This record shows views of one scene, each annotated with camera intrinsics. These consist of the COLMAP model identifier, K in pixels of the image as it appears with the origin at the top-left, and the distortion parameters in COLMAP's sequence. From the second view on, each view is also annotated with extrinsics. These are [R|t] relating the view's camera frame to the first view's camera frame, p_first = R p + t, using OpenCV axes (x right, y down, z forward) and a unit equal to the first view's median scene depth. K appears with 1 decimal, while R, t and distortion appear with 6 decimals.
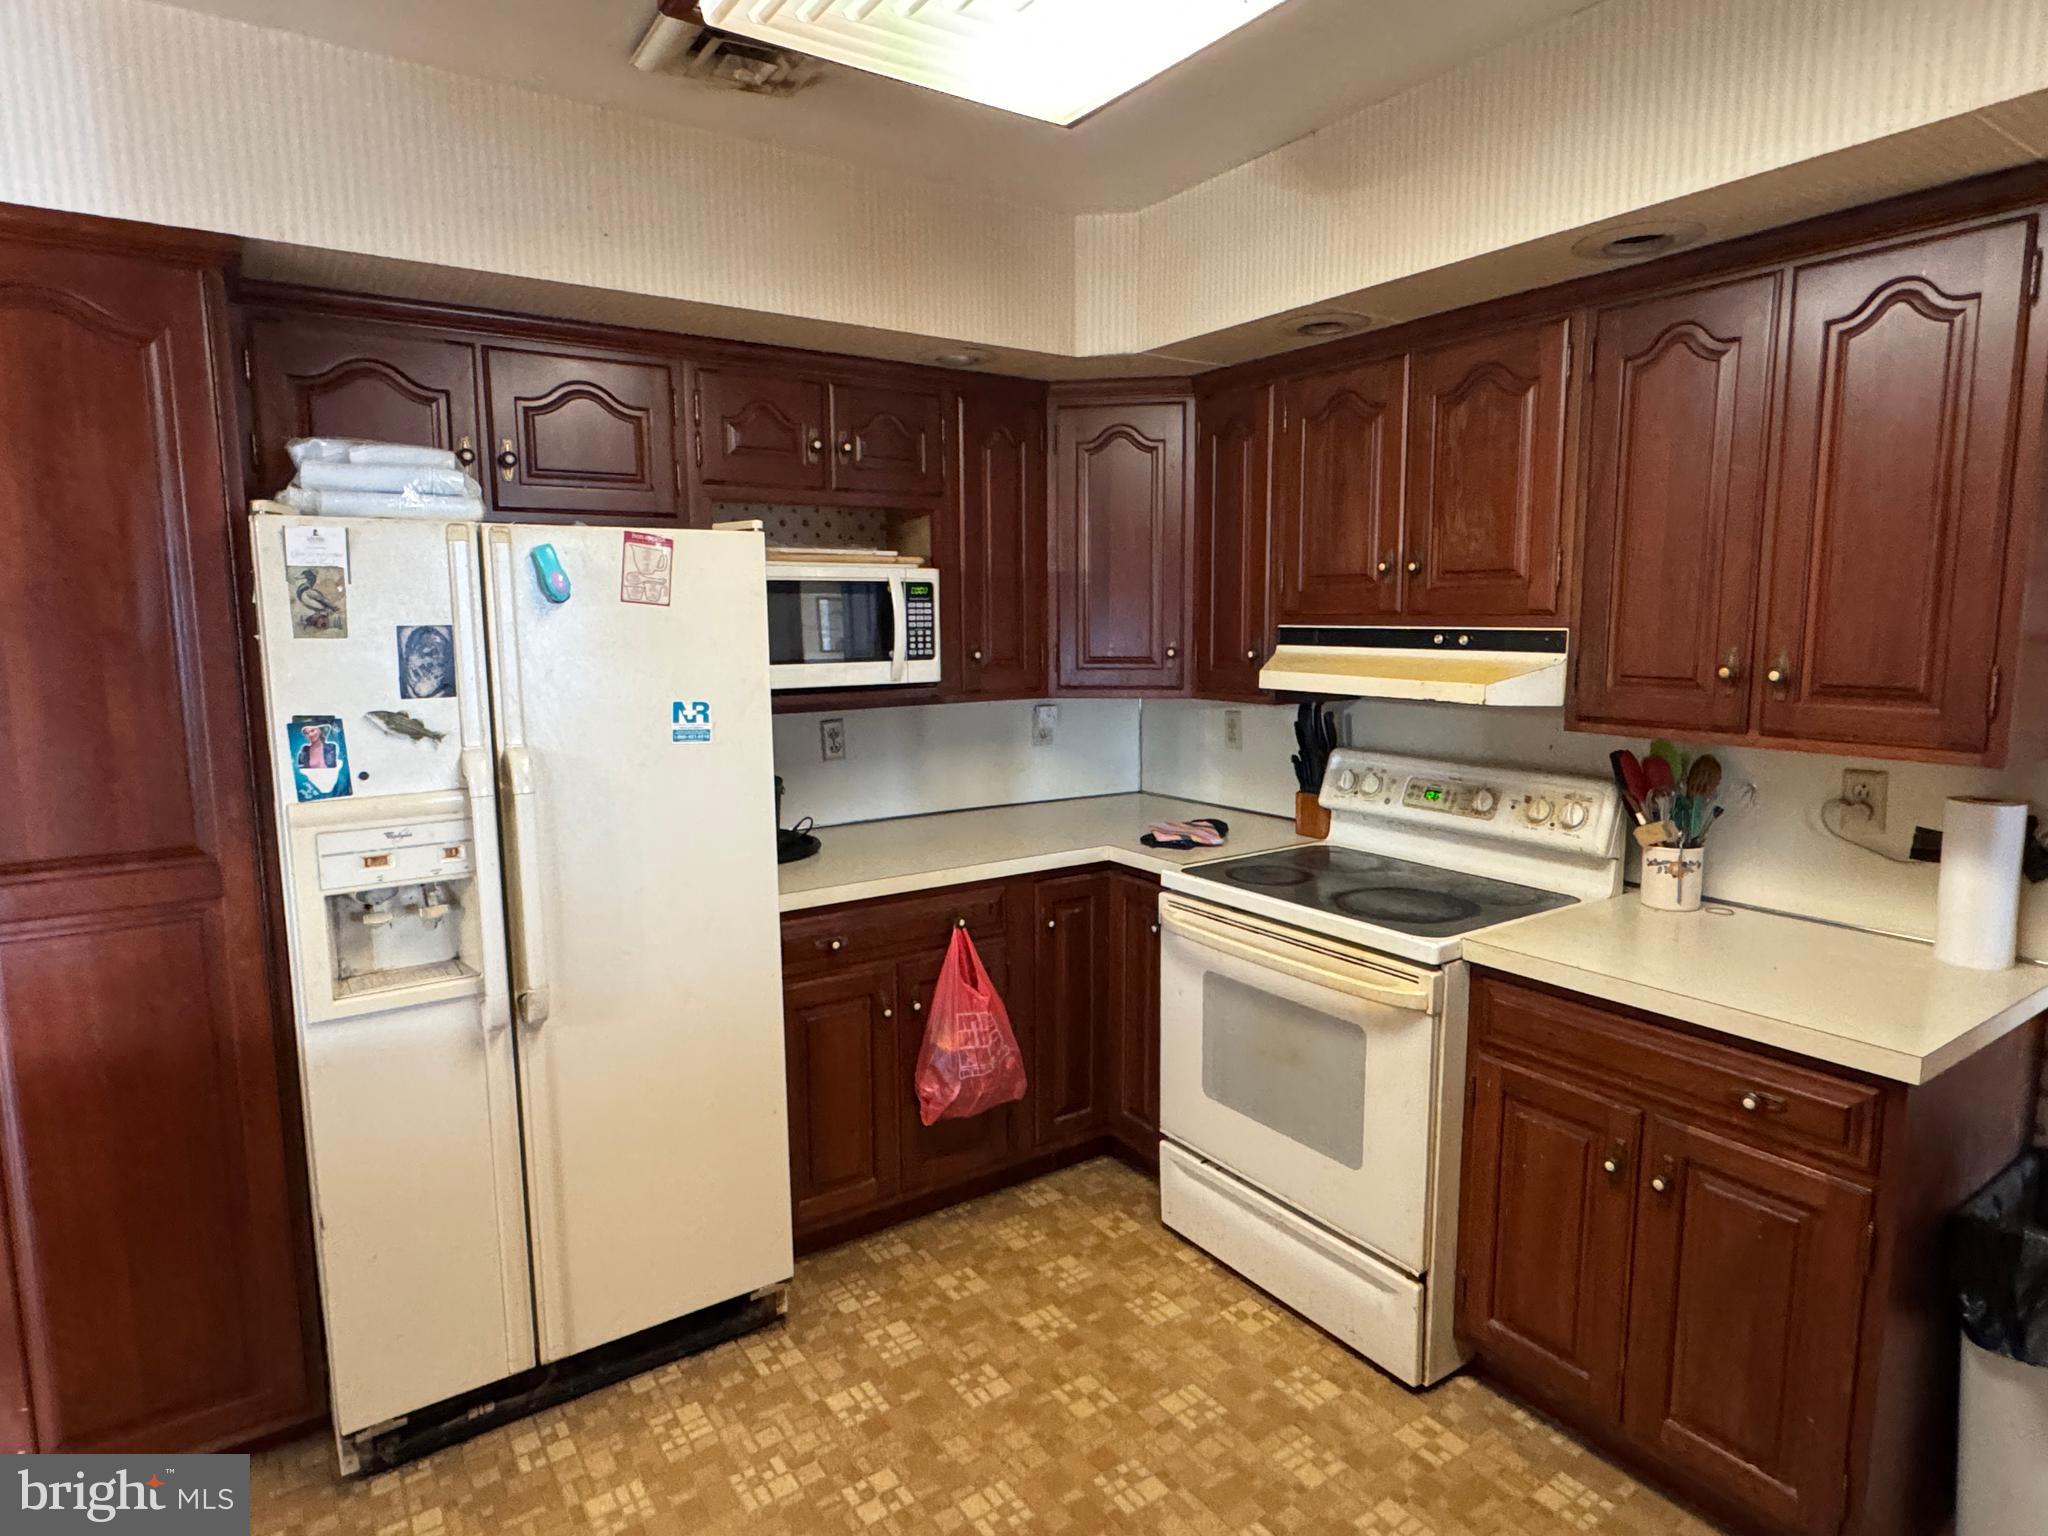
lens RADIAL K [[1132.3, 0, 1020.3], [0, 1132.3, 769.2], [0, 0, 1]] dist [-0.007605, -0.001034]
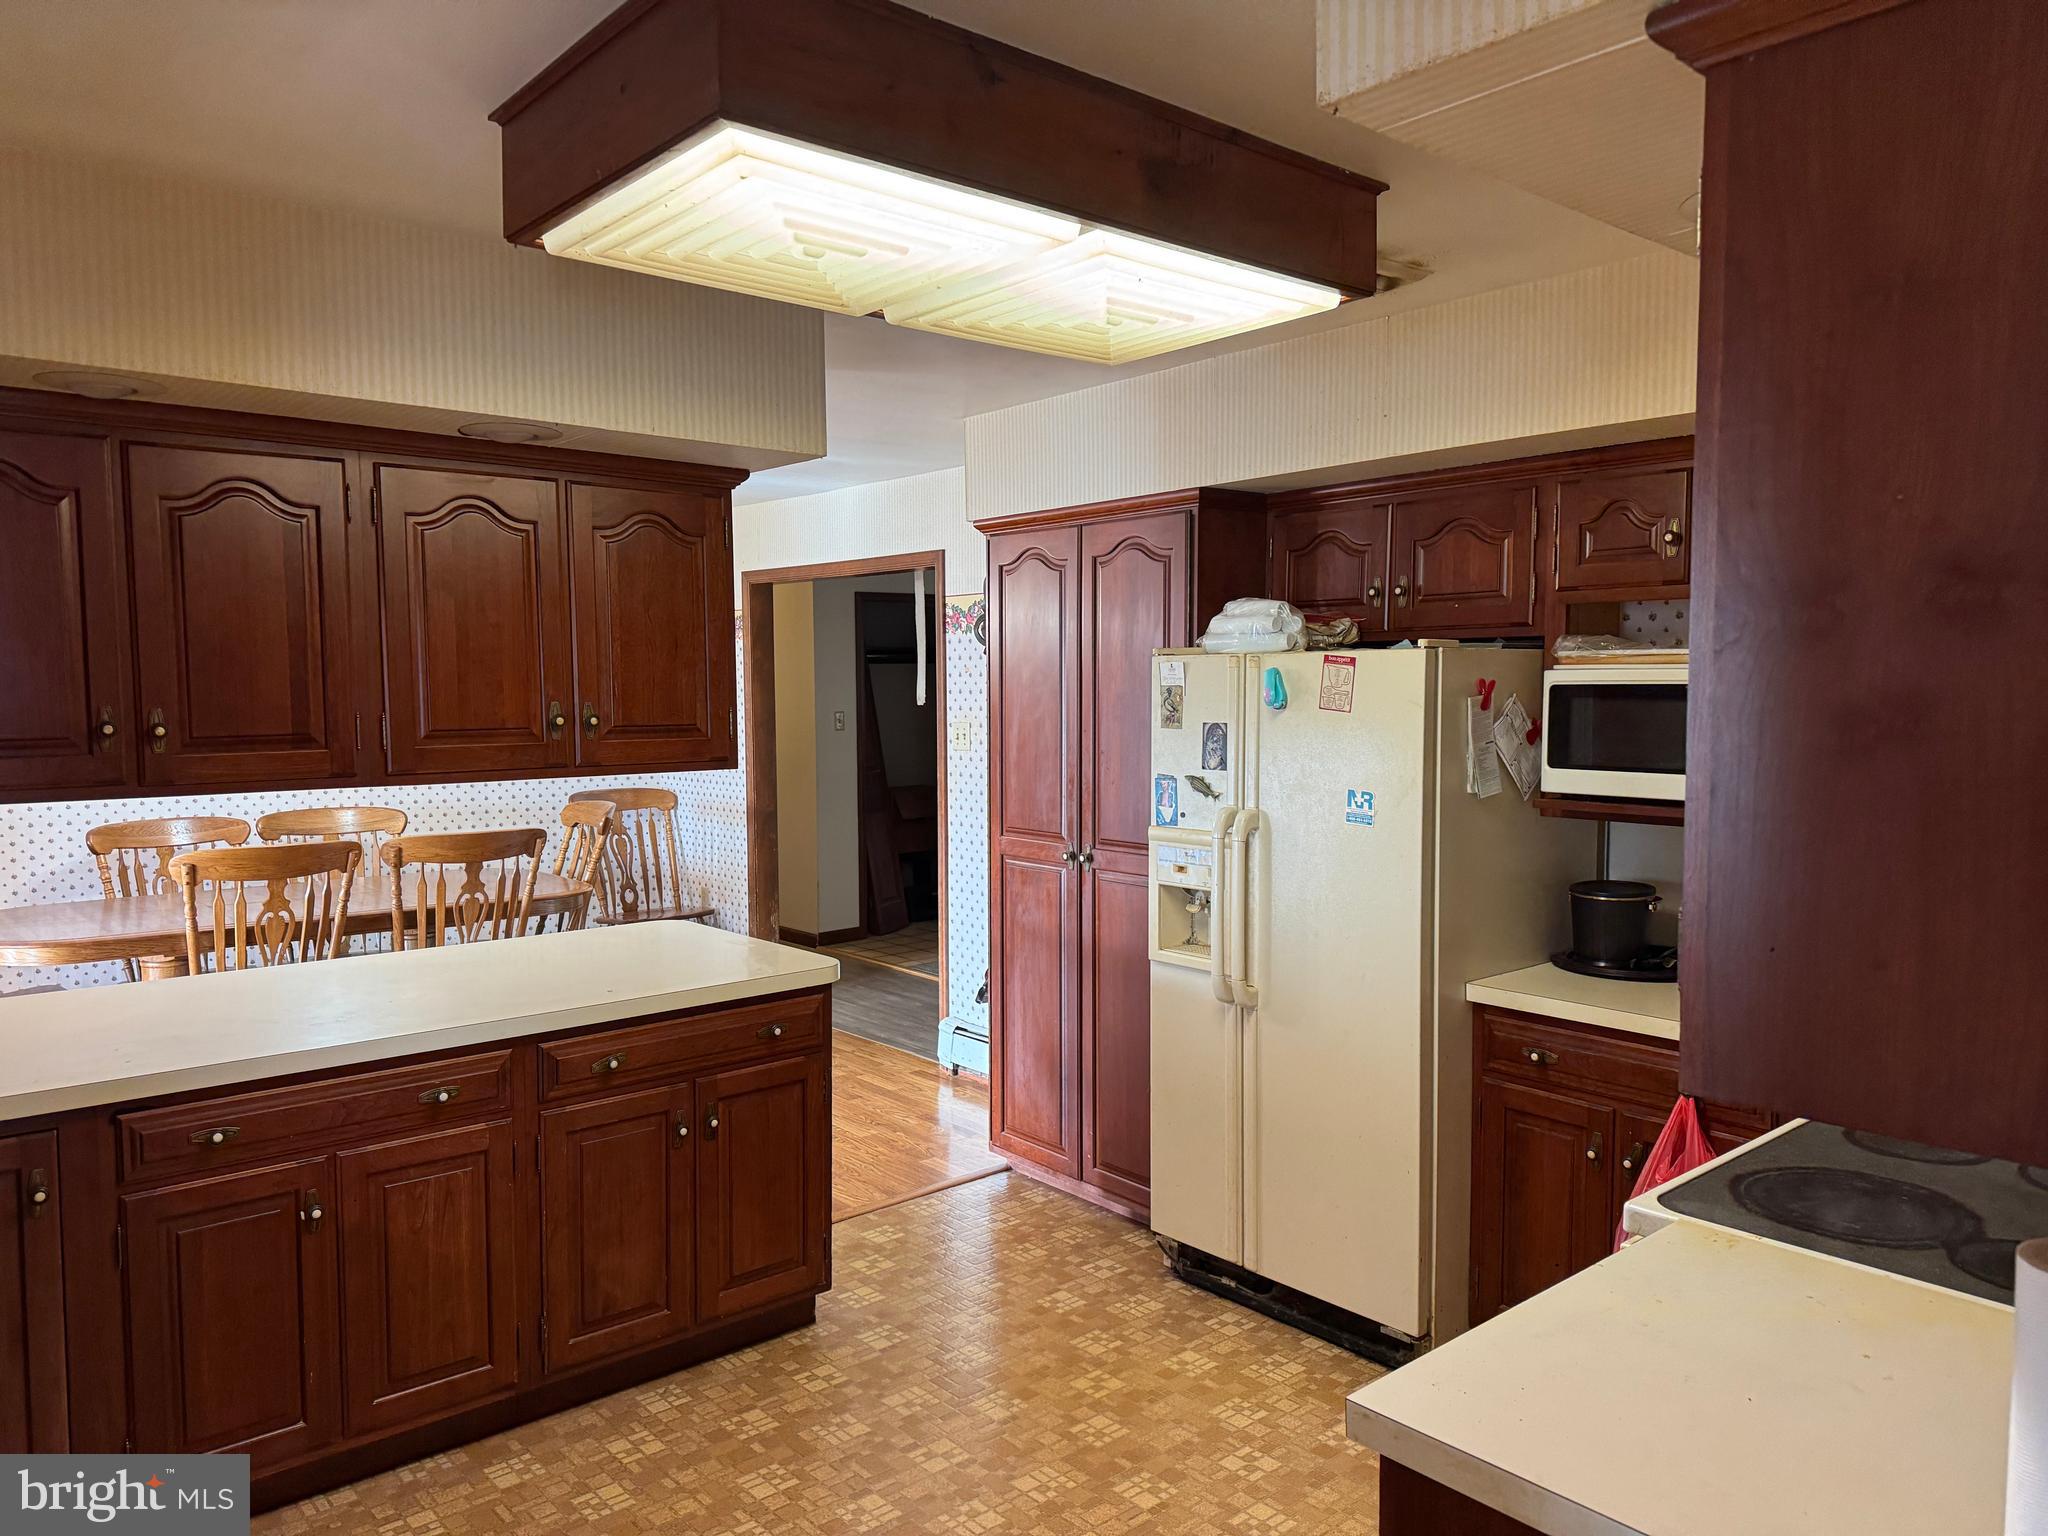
lens RADIAL K [[1447.9, 0, 1017.6], [0, 1447.9, 772.3], [0, 0, 1]] dist [0.034470, -0.039119]
pose [[0.098921, 0.069883, -0.992638, 1.298679], [-0.130502, 0.989827, 0.056680, -0.127457], [0.986501, 0.123934, 0.107034, 0.498711]]
